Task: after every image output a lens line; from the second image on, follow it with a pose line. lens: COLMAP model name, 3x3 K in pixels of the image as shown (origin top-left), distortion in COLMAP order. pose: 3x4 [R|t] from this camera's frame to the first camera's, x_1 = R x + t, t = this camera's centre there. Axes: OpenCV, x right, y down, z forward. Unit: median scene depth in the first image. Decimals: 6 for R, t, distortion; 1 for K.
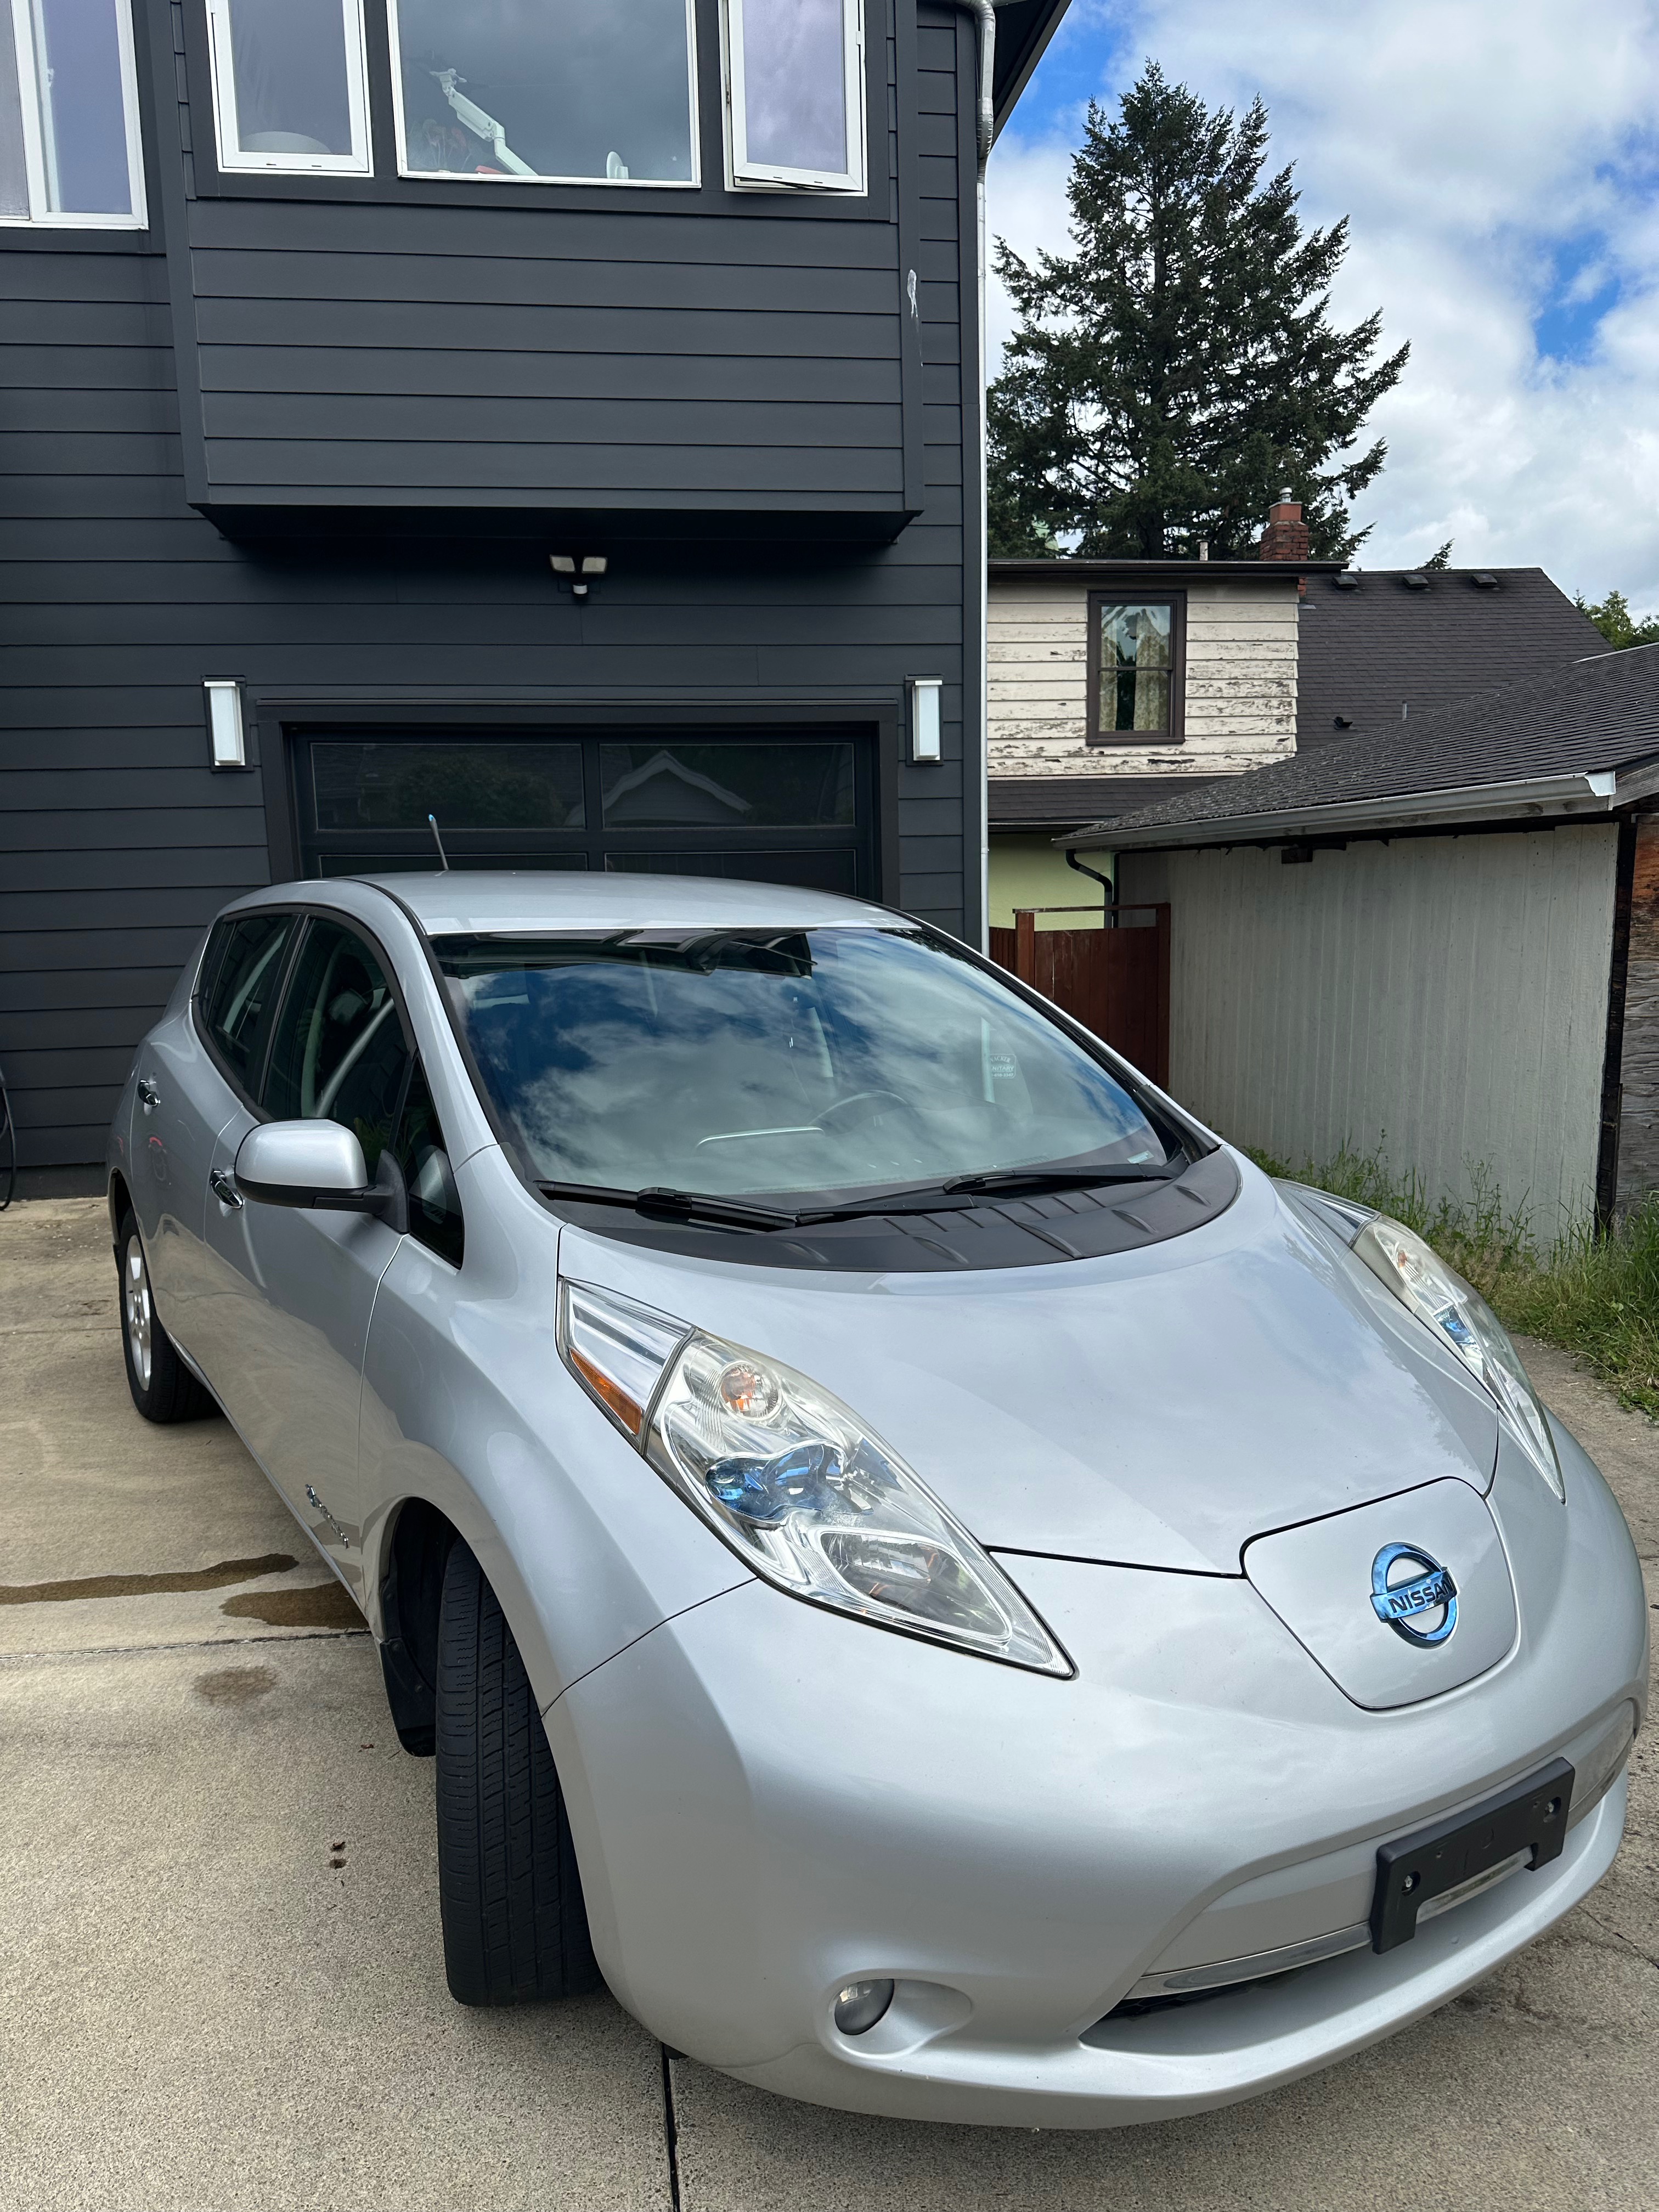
lens RADIAL K [[1578.5, 0, 824.9], [0, 1578.5, 1106.9], [0, 0, 1]] dist [0.004524, -0.008392]
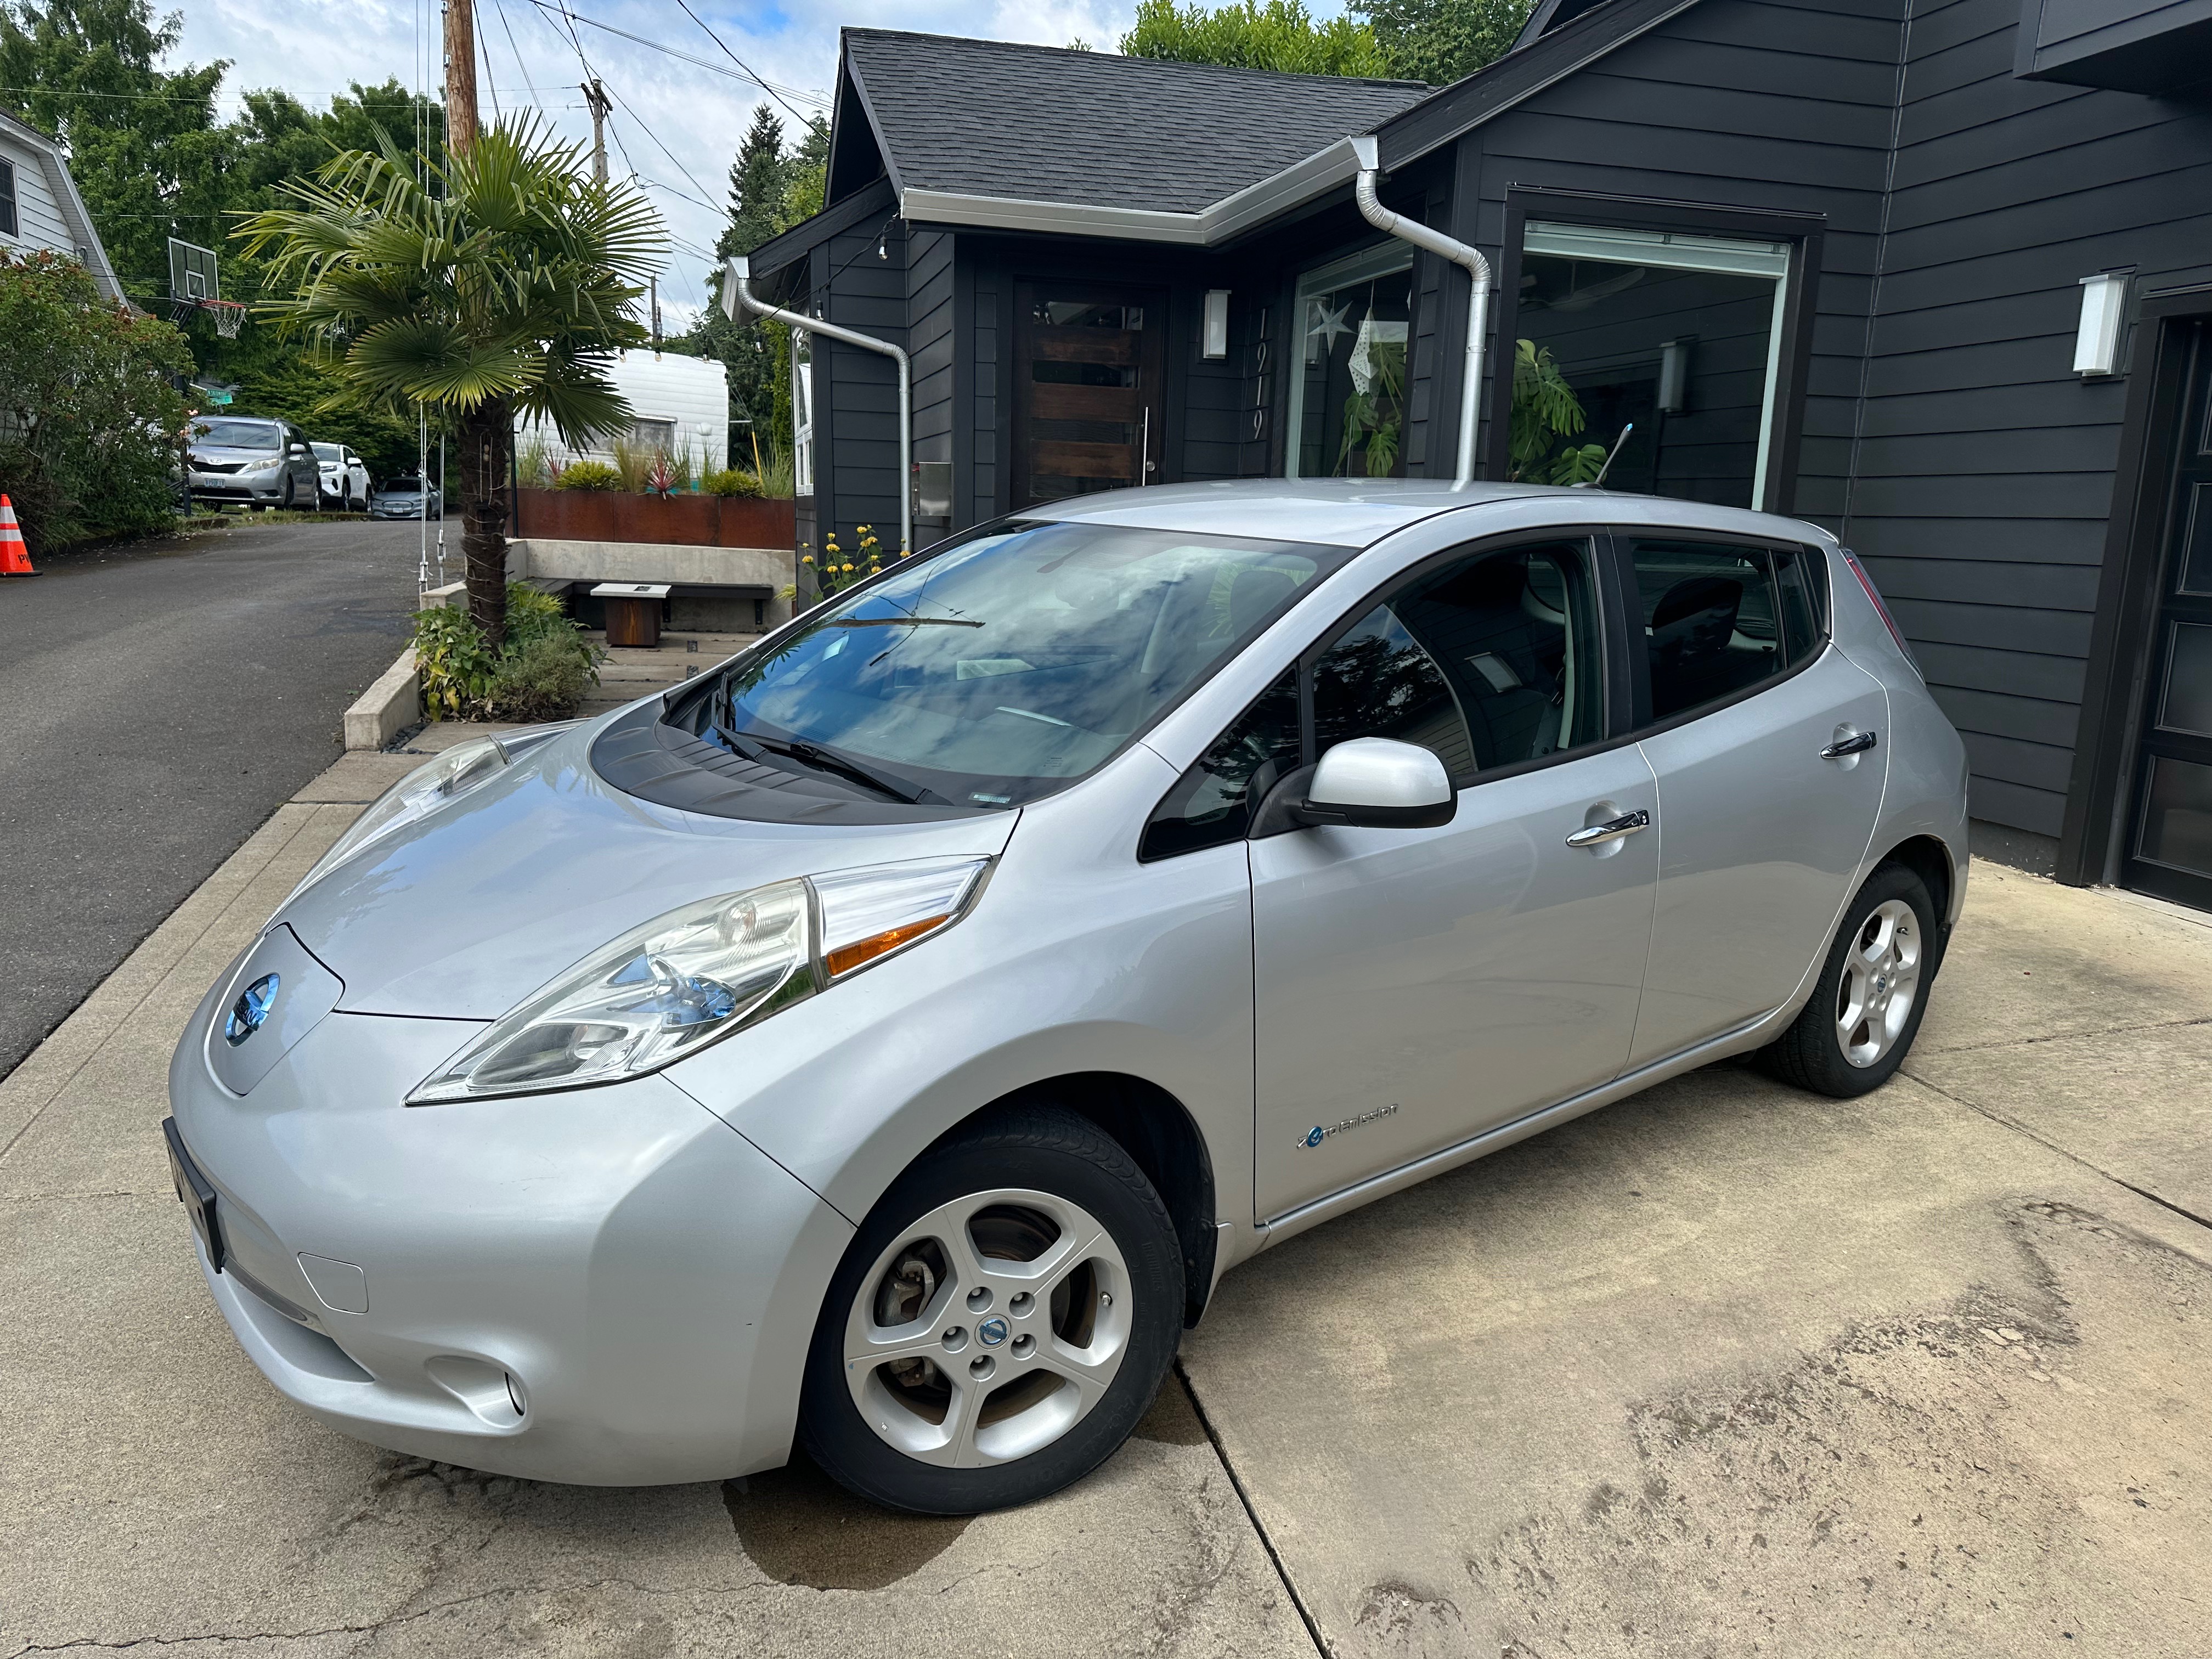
lens RADIAL K [[1567.1, 0, 1093.5], [0, 1567.1, 841.2], [0, 0, 1]] dist [0.003349, -0.003434]
pose [[0.099646, 0.228815, -0.968356, 0.188010], [-0.178253, 0.961561, 0.208867, -0.024027], [0.978926, 0.151799, 0.136603, 0.168849]]
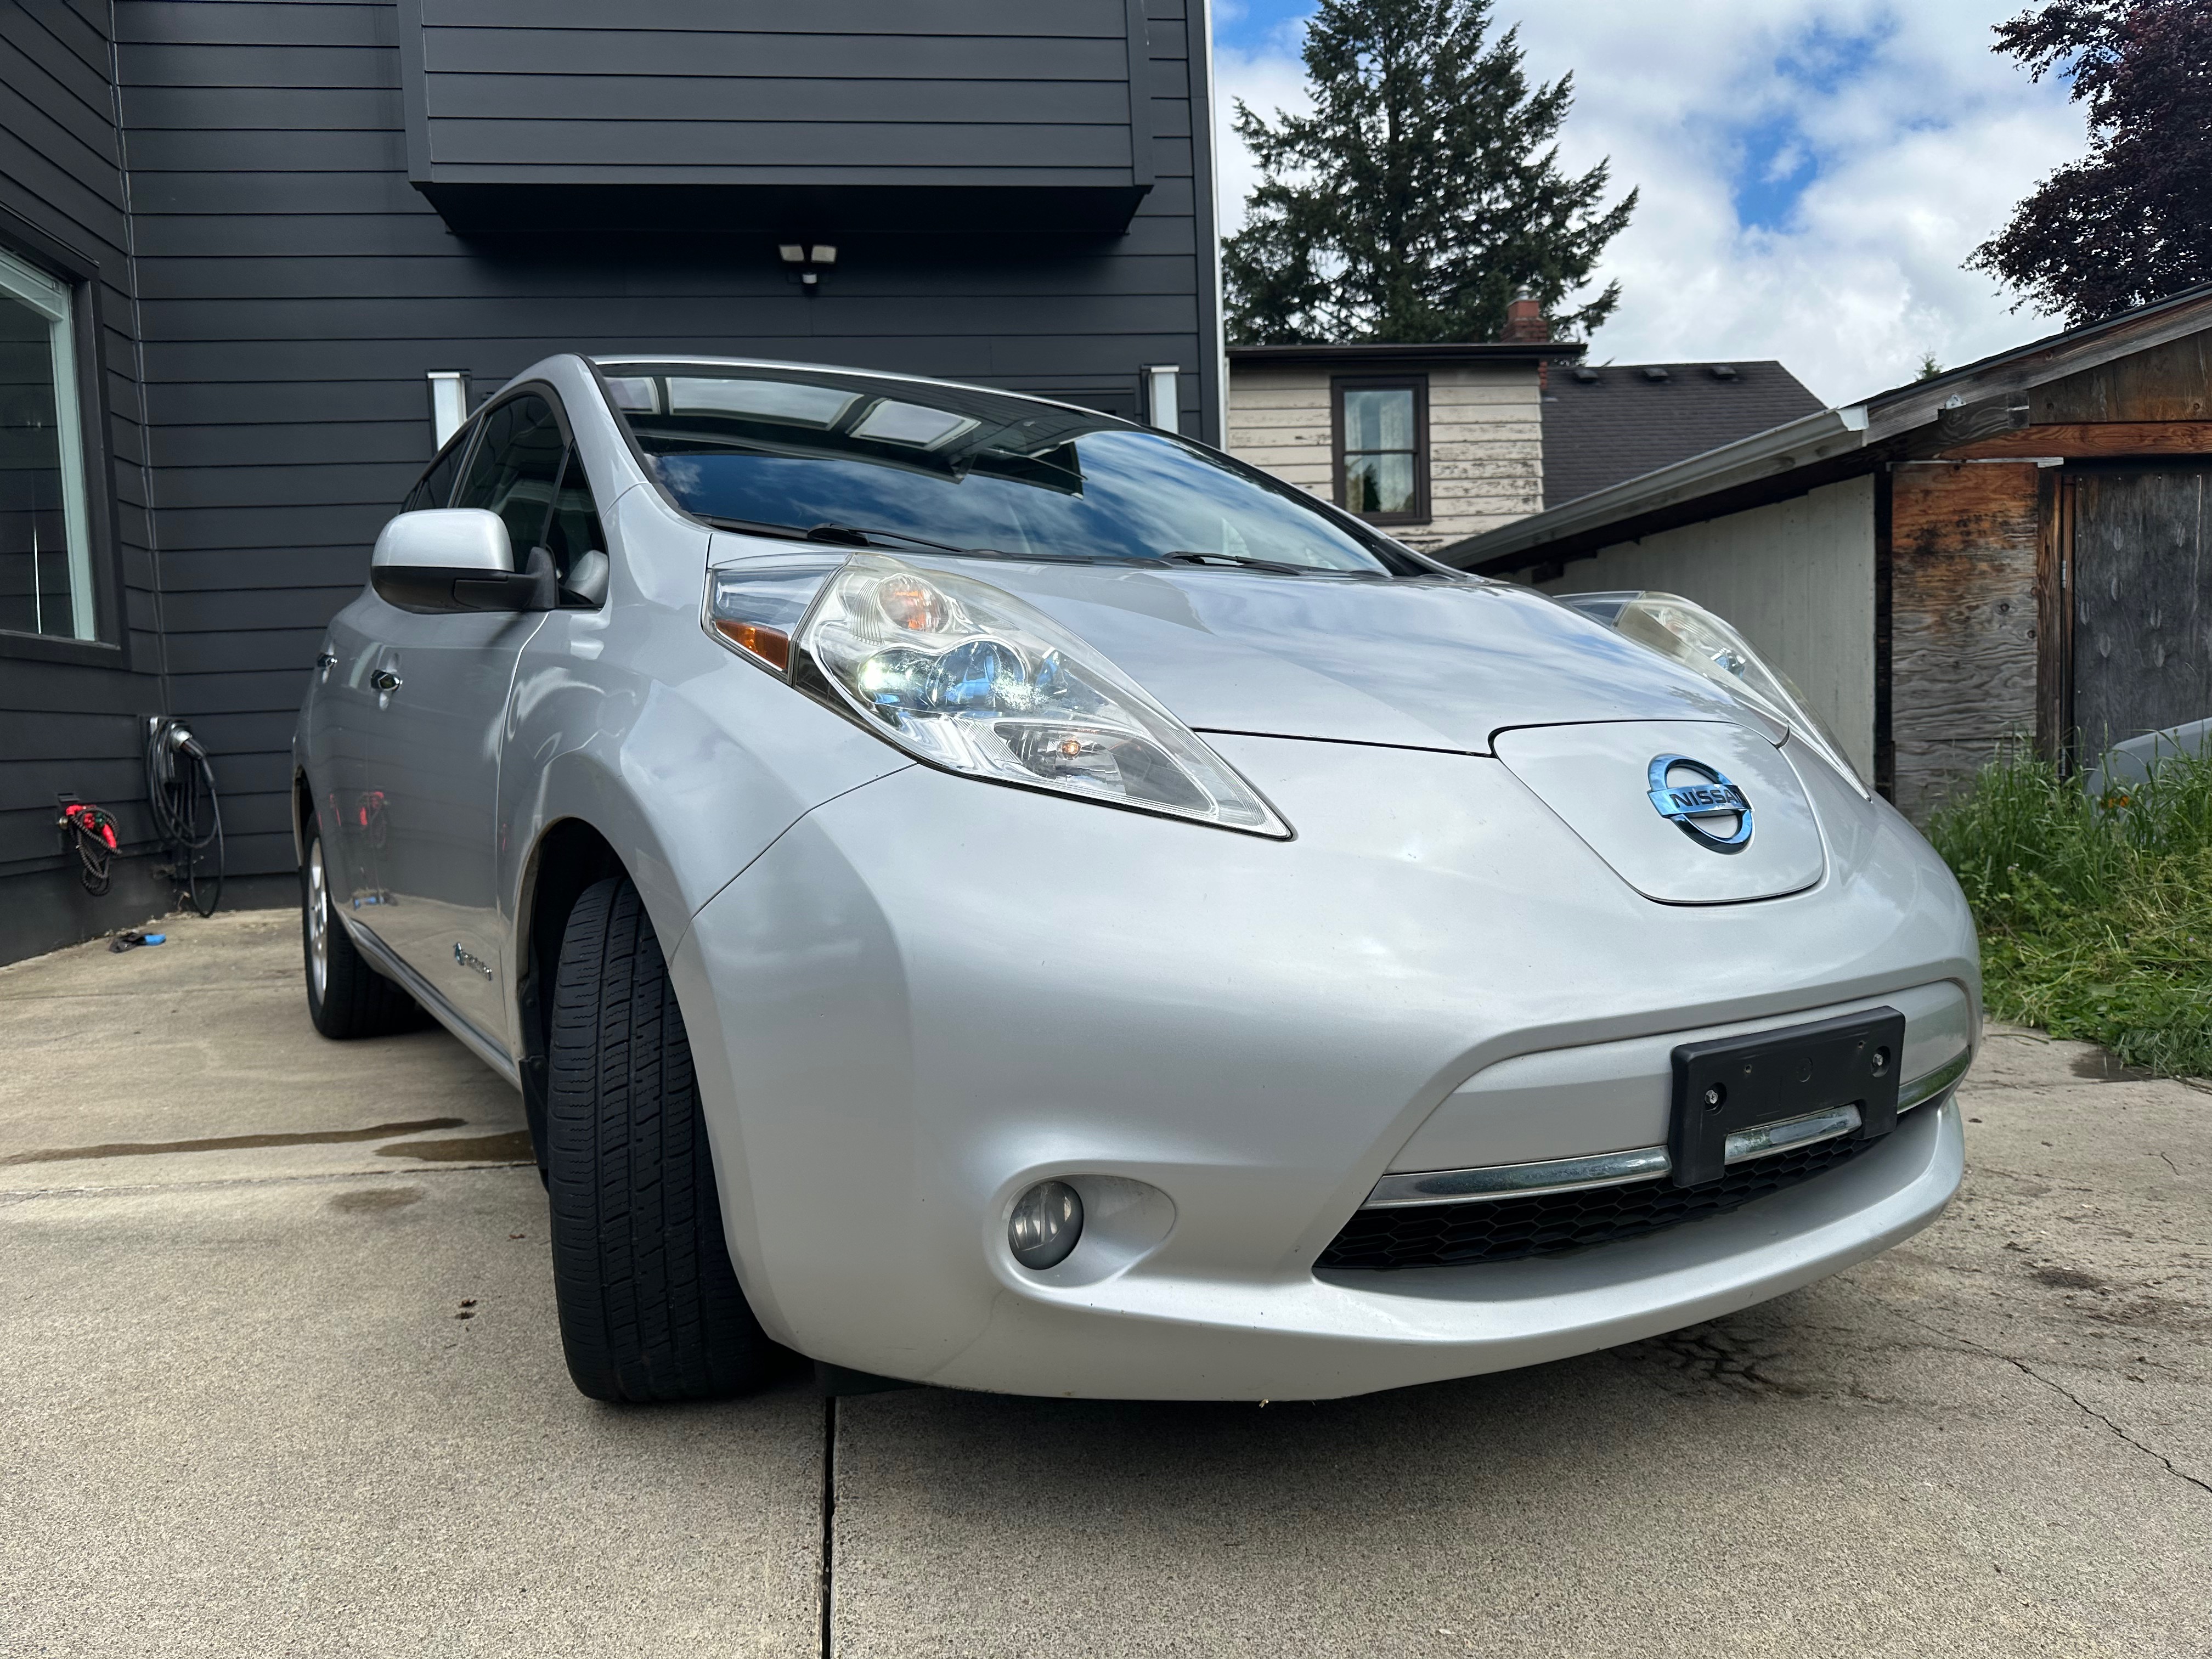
lens RADIAL K [[1578.5, 0, 1087.7], [0, 1578.5, 829.6], [0, 0, 1]] dist [0.004524, -0.008392]
pose [[0.999808, -0.019568, 0.000357, 0.005172], [0.019527, 0.996123, -0.085781, 0.044600], [0.001323, 0.085772, 0.996314, 0.018607]]
